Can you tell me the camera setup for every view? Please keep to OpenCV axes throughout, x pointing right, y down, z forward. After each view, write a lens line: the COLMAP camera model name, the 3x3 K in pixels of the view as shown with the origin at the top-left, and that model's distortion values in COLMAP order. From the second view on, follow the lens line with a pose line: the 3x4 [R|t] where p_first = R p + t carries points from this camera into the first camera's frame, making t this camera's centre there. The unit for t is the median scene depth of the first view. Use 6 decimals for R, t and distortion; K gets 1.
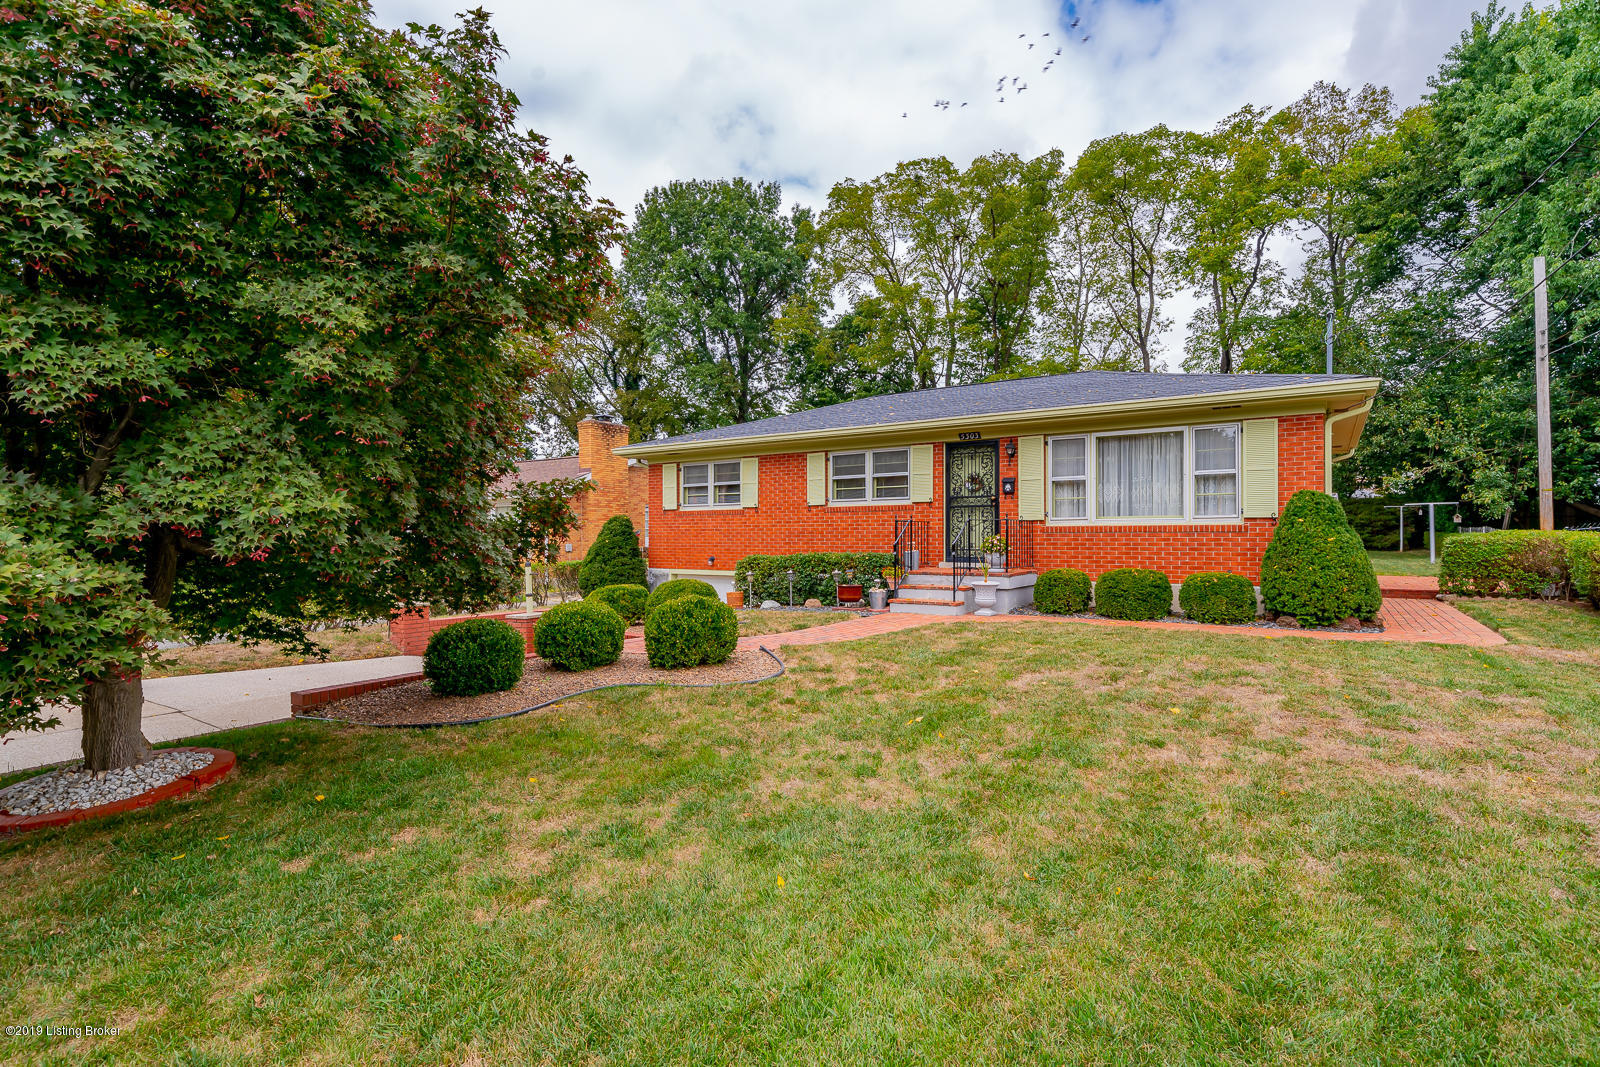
lens RADIAL K [[766.8, 0, 800.2], [0, 766.8, 532.9], [0, 0, 1]] dist [0.002253, 0.000157]
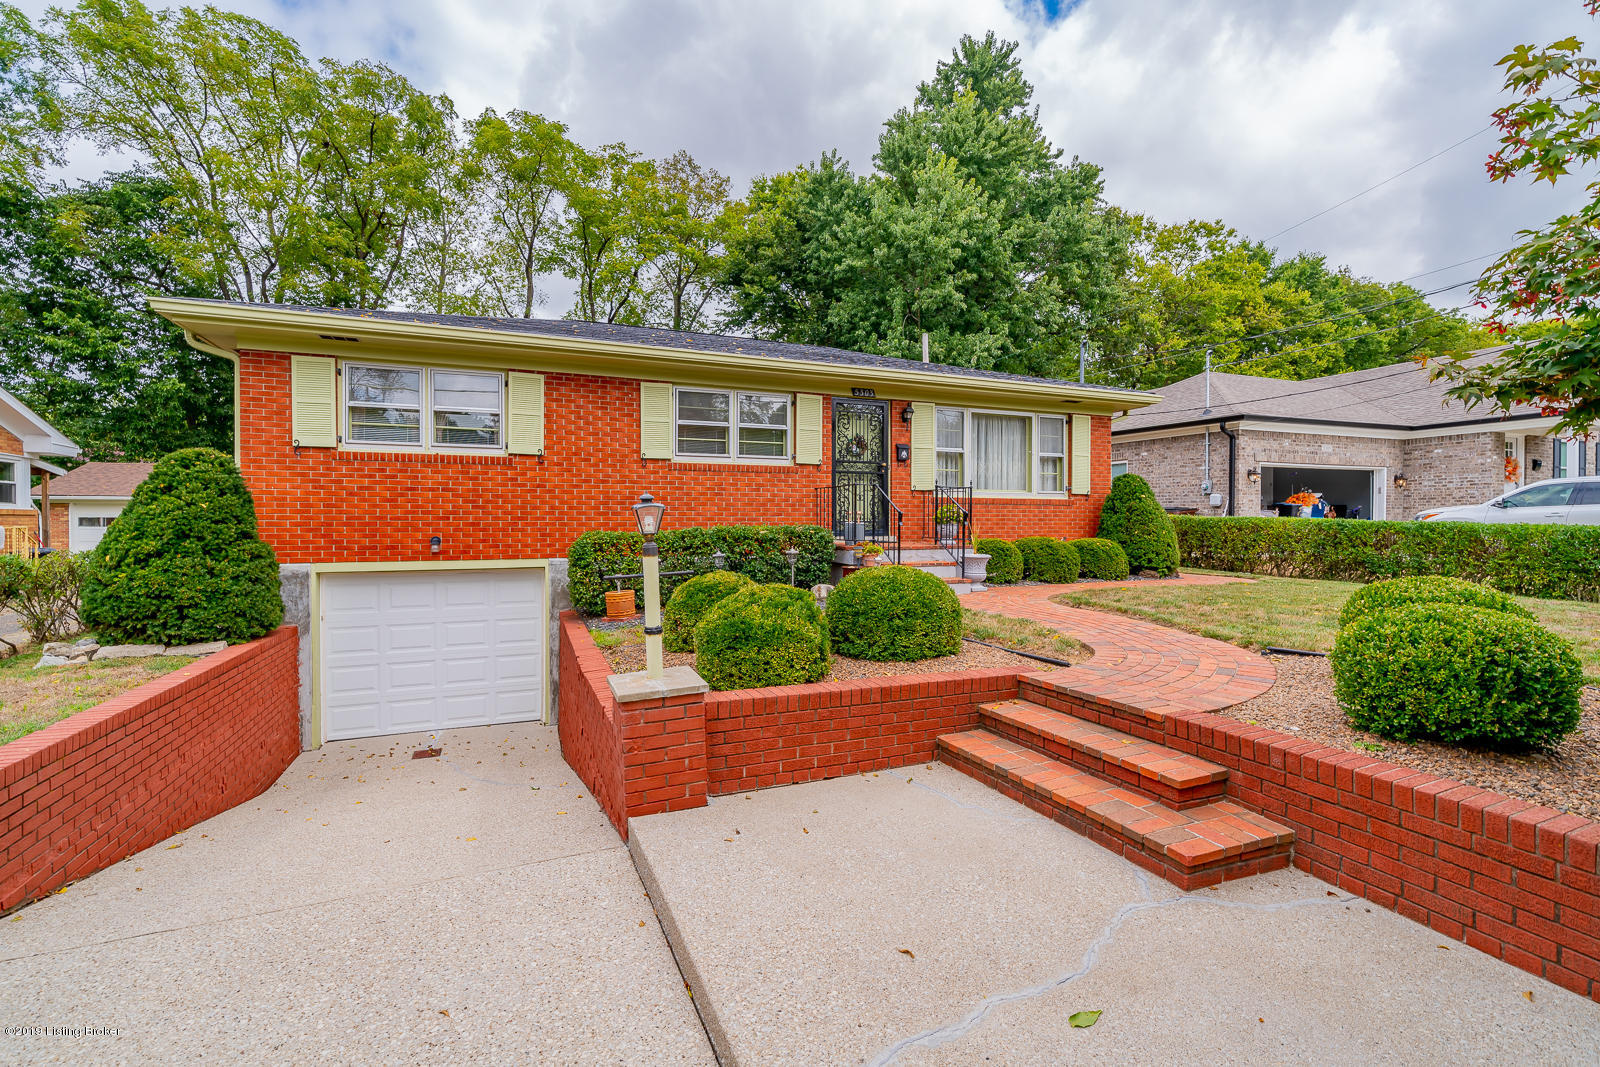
lens RADIAL K [[703.8, 0, 800.7], [0, 703.8, 525.4], [0, 0, 1]] dist [0.003302, 0.000501]
pose [[0.549441, -0.003211, 0.835526, -0.453093], [-0.004833, 0.999964, 0.007021, 0.019029], [-0.835518, -0.007896, 0.549406, 0.567989]]
